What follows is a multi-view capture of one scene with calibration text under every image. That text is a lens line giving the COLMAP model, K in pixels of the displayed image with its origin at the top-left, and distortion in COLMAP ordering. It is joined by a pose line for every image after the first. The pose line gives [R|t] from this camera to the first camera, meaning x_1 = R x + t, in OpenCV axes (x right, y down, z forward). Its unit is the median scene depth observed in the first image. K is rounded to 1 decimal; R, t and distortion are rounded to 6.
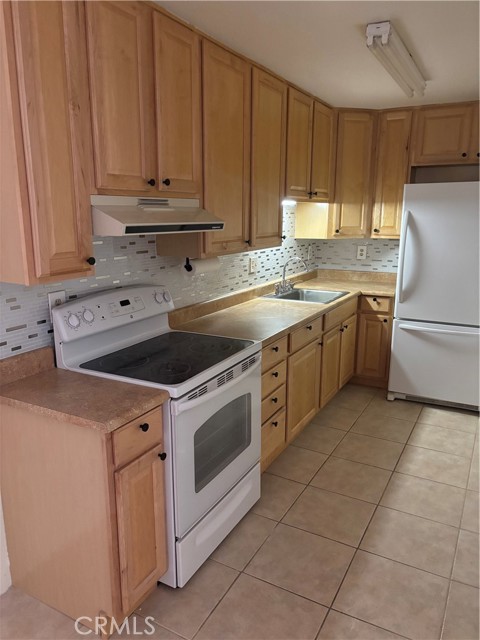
lens RADIAL K [[486.4, 0, 237.6], [0, 486.4, 325.8], [0, 0, 1]] dist [0.045301, -0.047988]
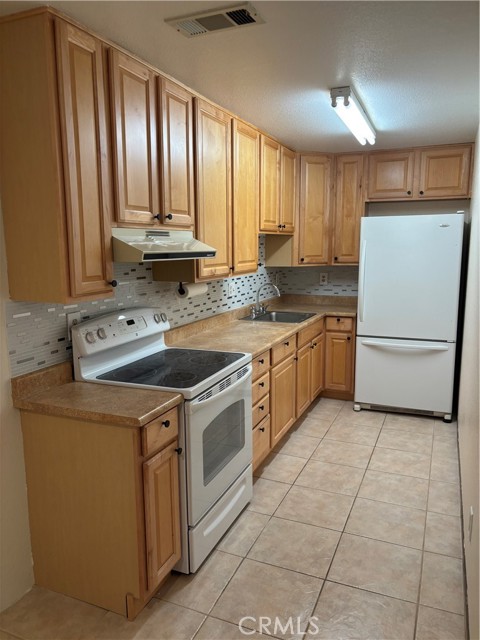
lens RADIAL K [[486.4, 0, 241.8], [0, 486.4, 324.1], [0, 0, 1]] dist [0.045301, -0.047988]
pose [[0.994479, -0.026122, 0.101630, -0.087643], [0.032903, 0.997301, -0.065630, 0.037659], [-0.099641, 0.068612, 0.992655, -0.133060]]
